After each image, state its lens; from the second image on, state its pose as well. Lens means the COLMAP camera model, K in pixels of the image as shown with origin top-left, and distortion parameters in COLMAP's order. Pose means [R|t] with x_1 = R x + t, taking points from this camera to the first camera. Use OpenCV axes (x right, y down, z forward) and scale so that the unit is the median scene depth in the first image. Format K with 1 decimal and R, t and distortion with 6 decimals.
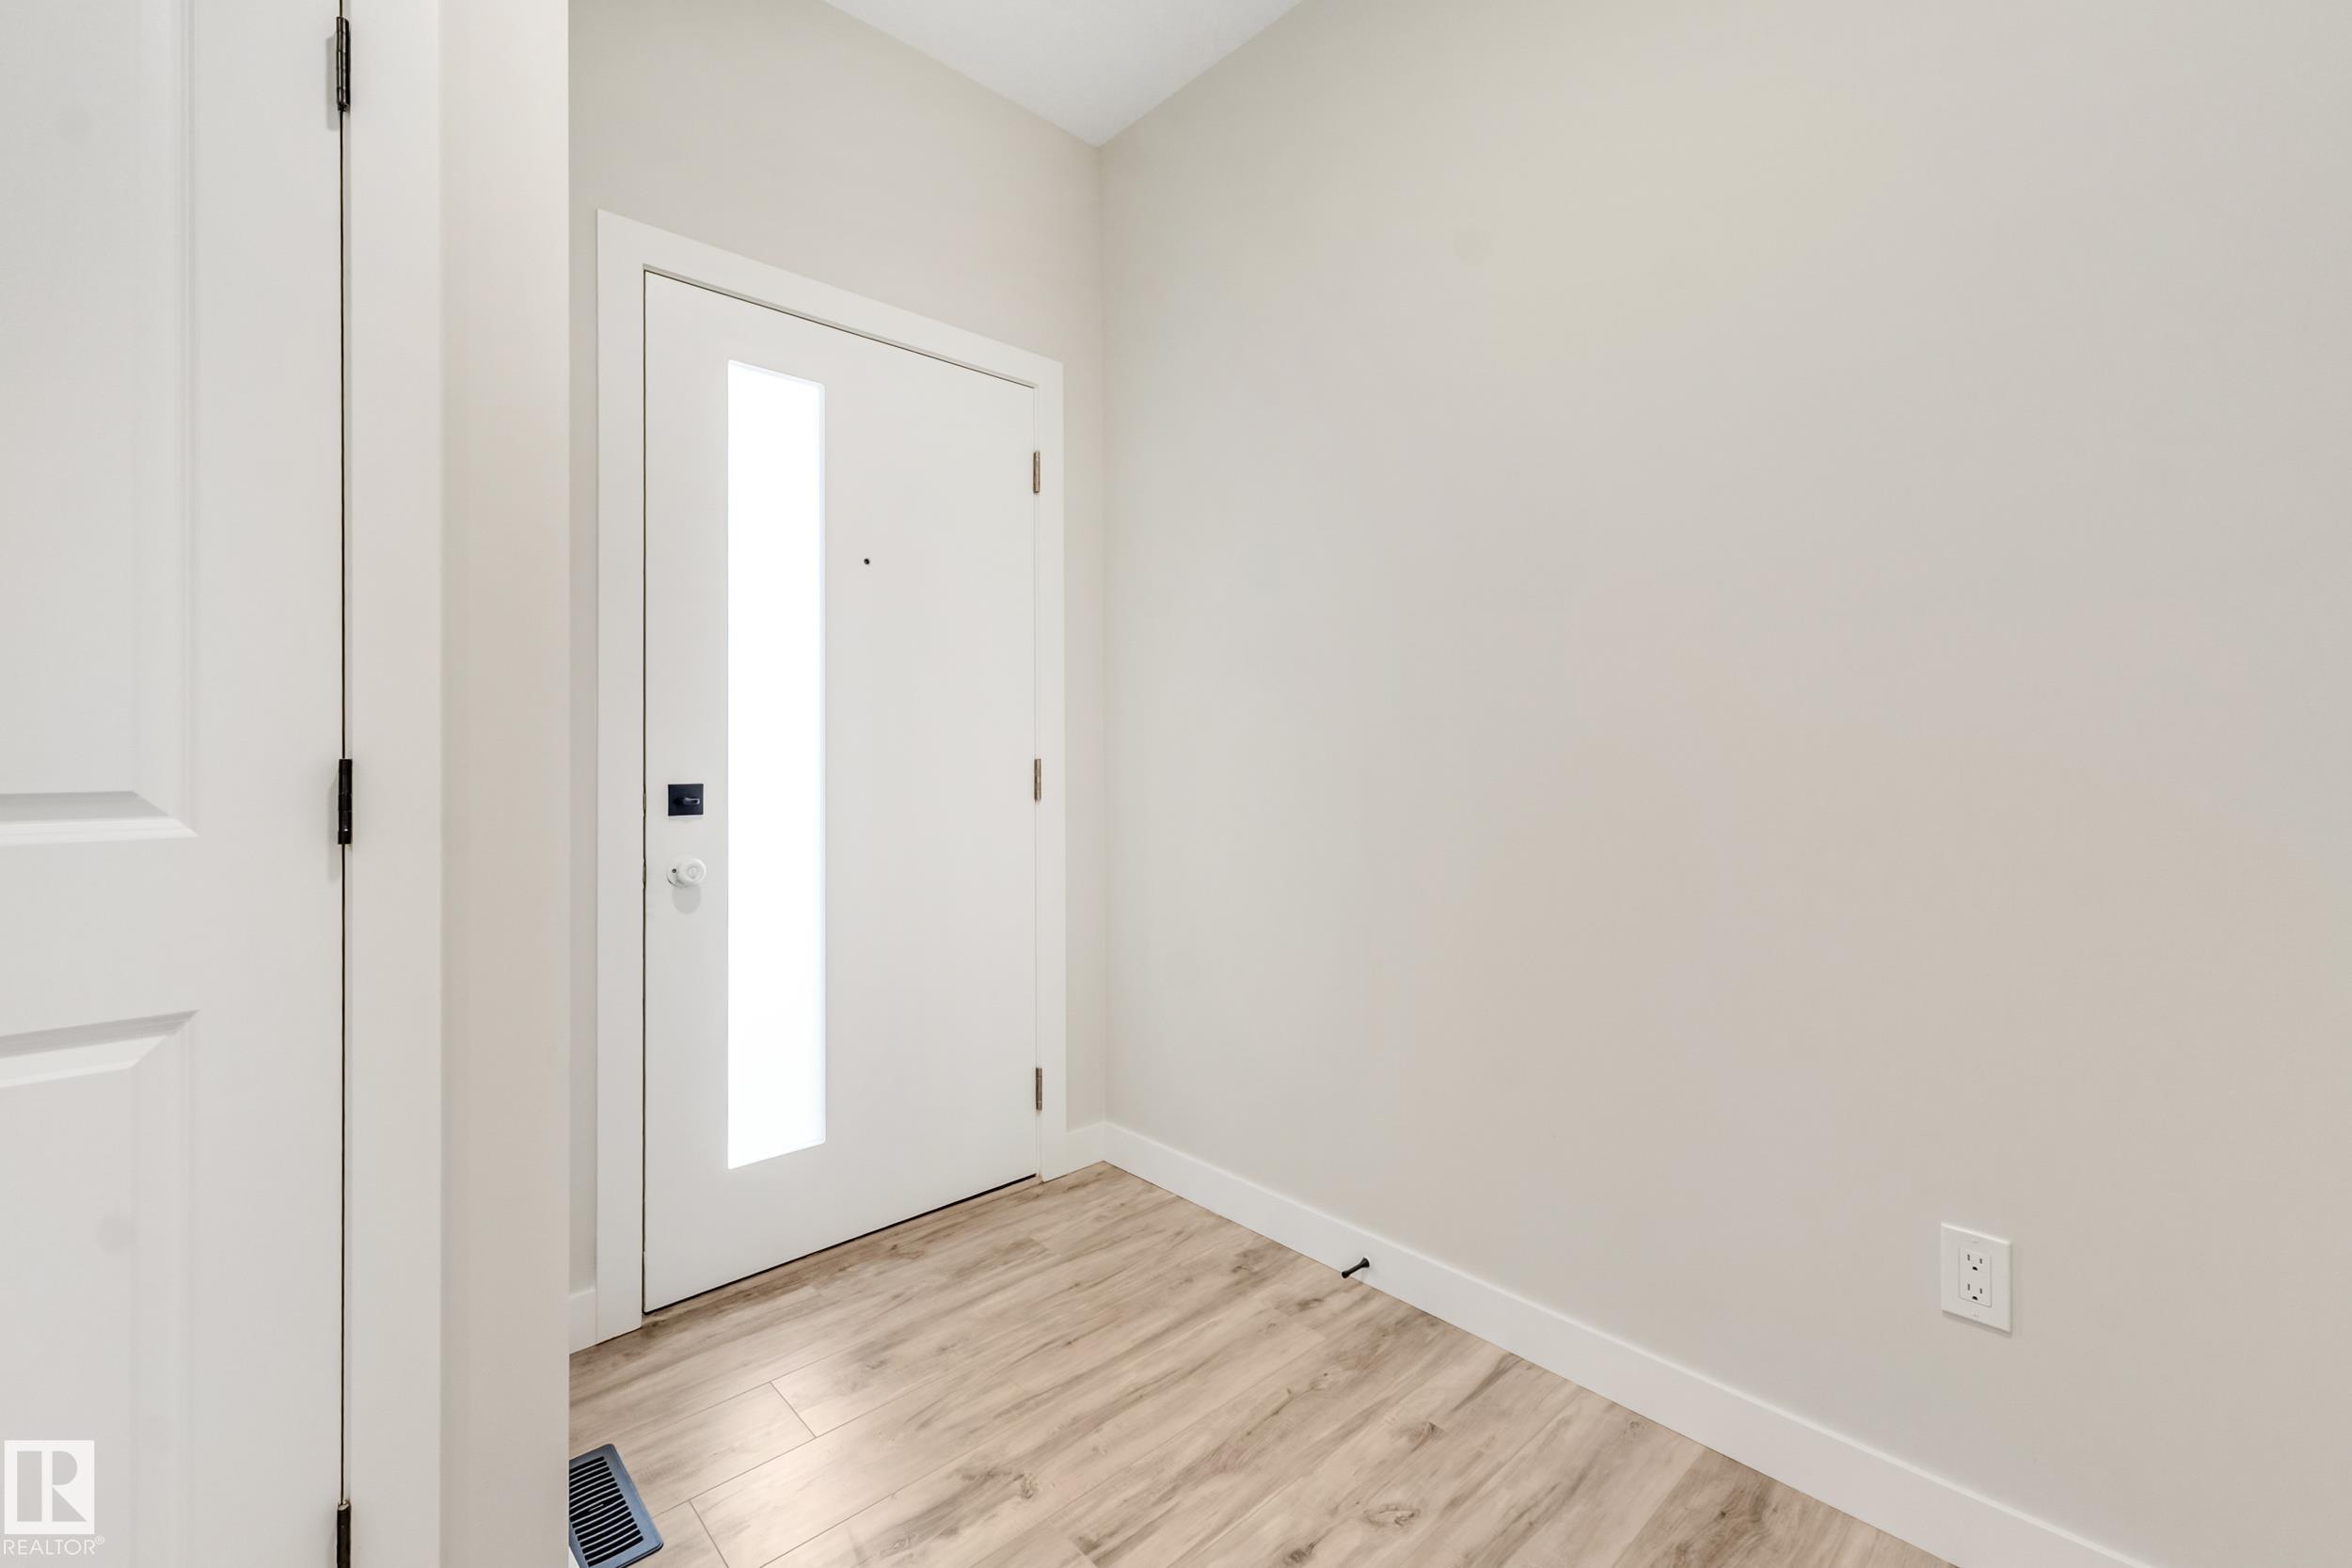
lens RADIAL K [[975.2, 0, 1168.2], [0, 975.2, 757.8], [0, 0, 1]] dist [0.015505, 0.000239]
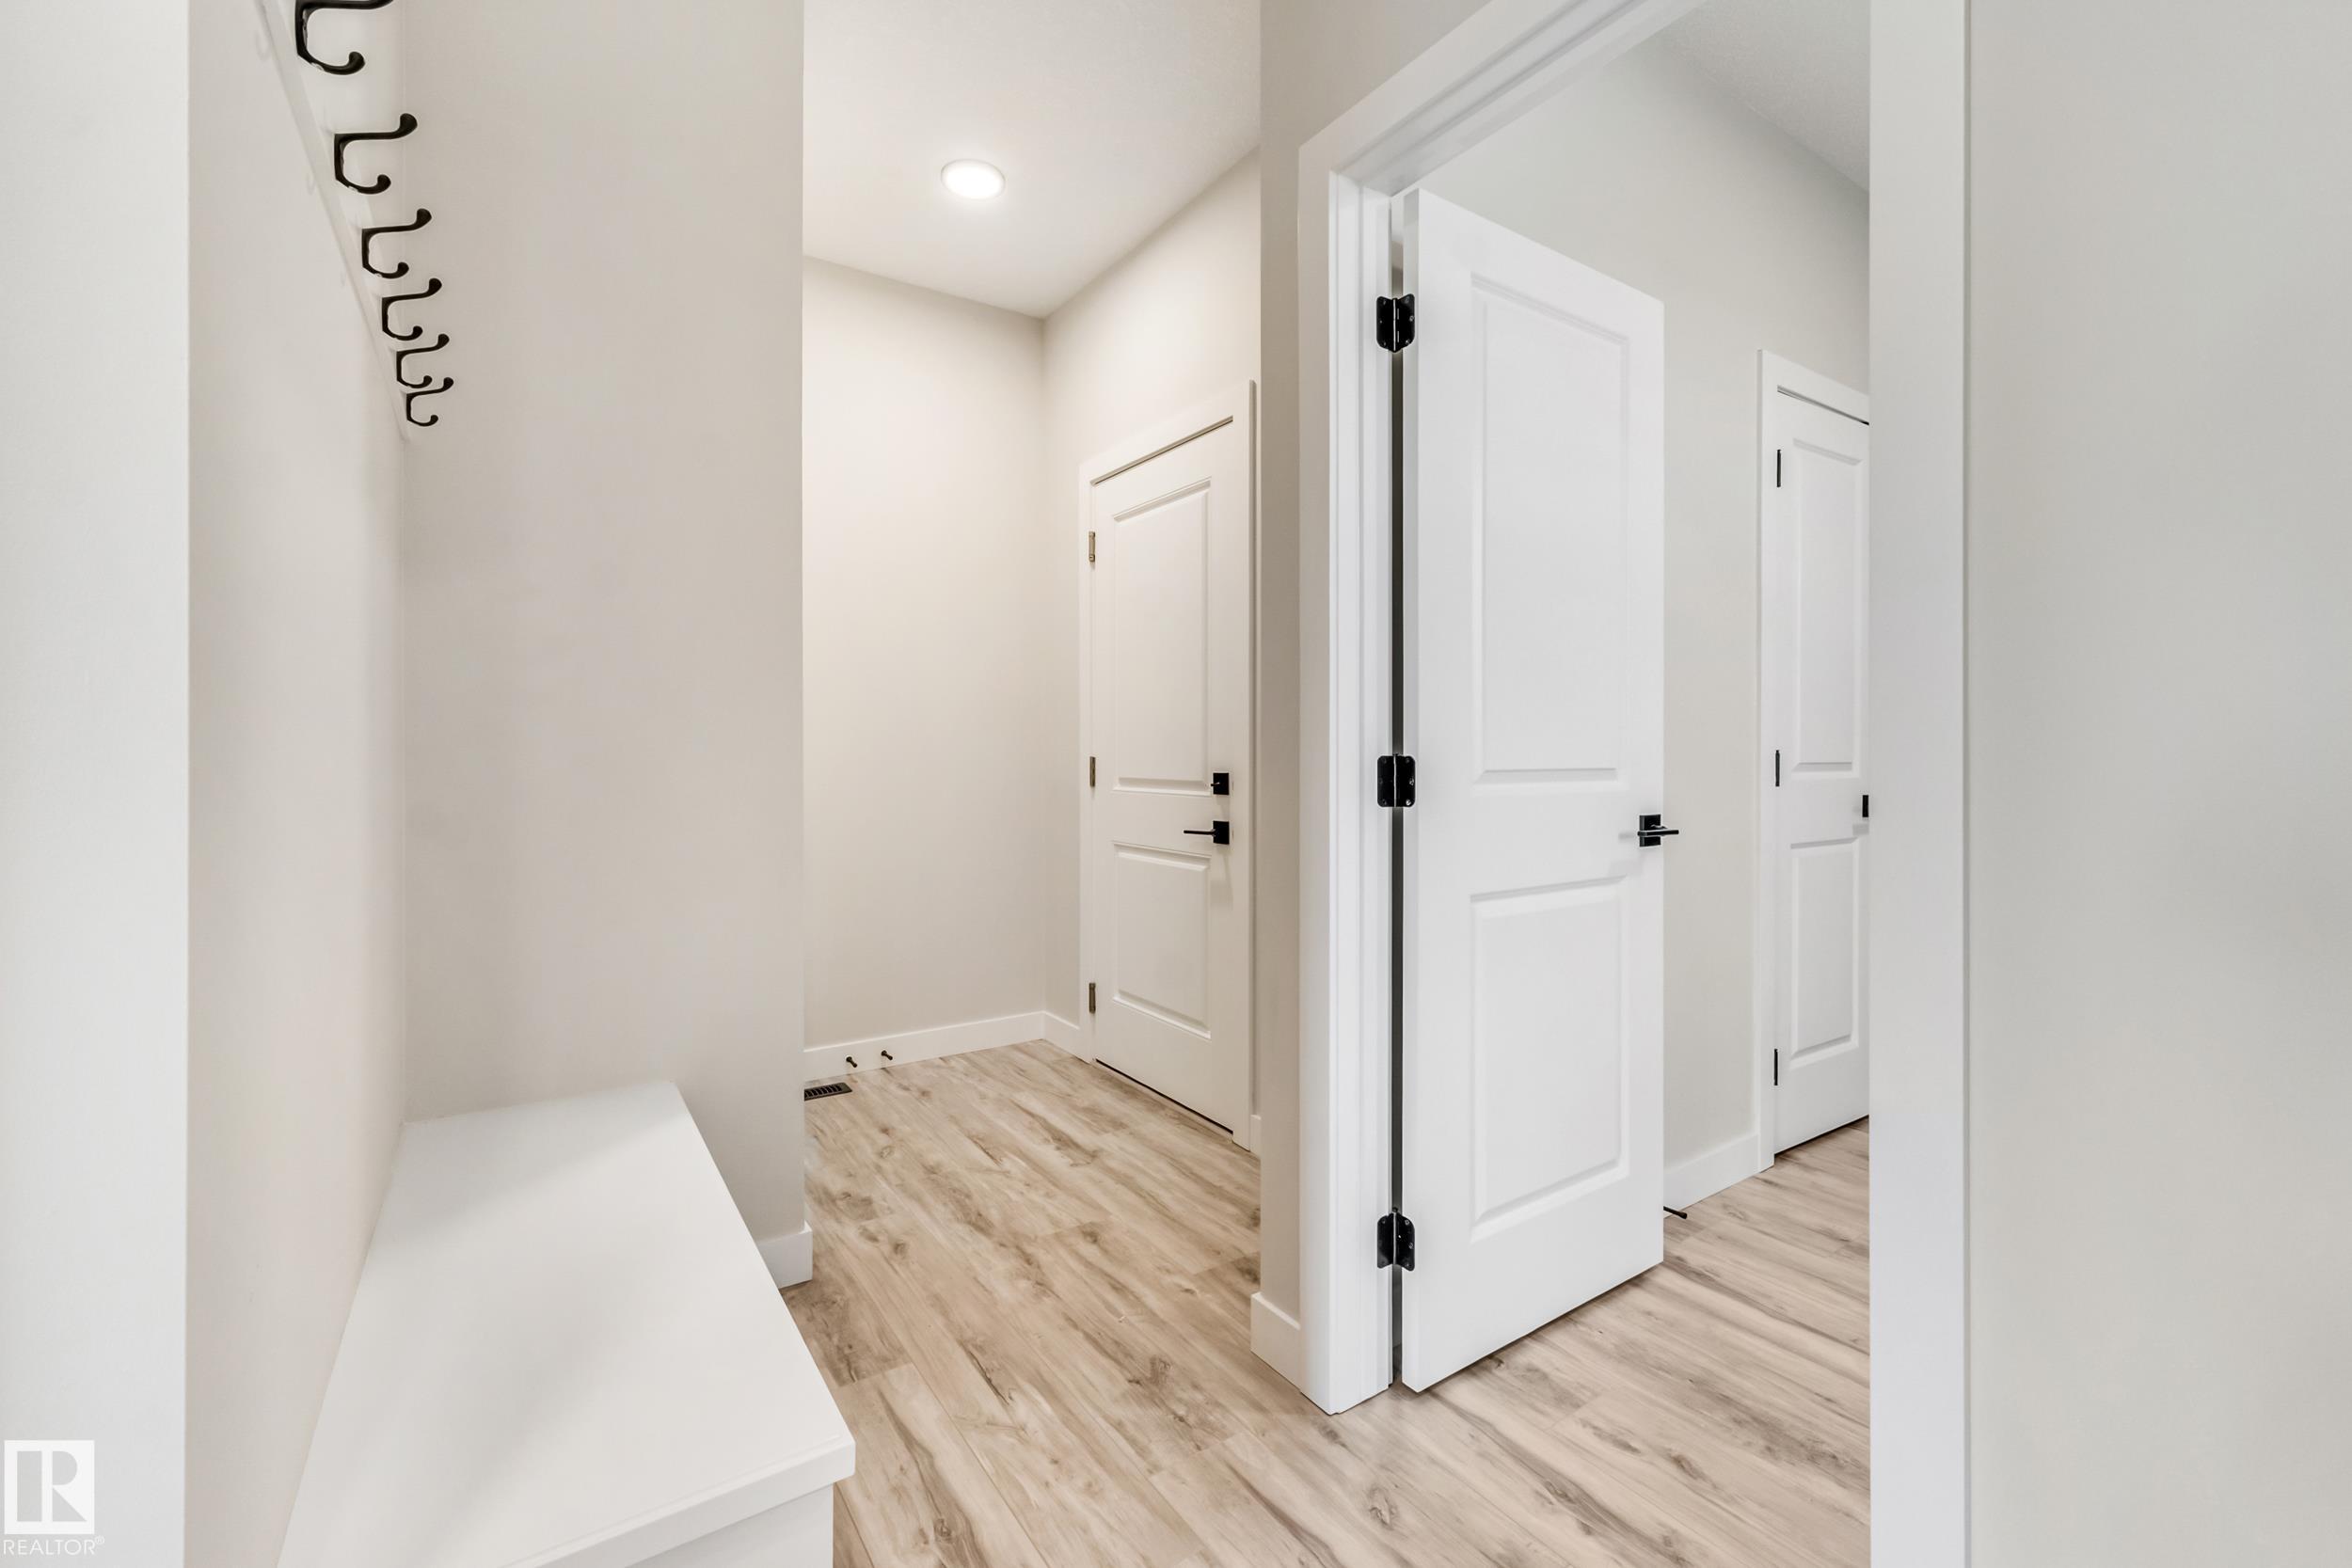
lens RADIAL K [[975.2, 0, 1168.2], [0, 975.2, 757.8], [0, 0, 1]] dist [0.015505, 0.000239]
pose [[-0.142649, 0.009473, -0.989728, 1.391834], [0.011203, 0.999906, 0.007956, -0.007912], [0.989710, -0.009953, -0.142741, 1.249333]]
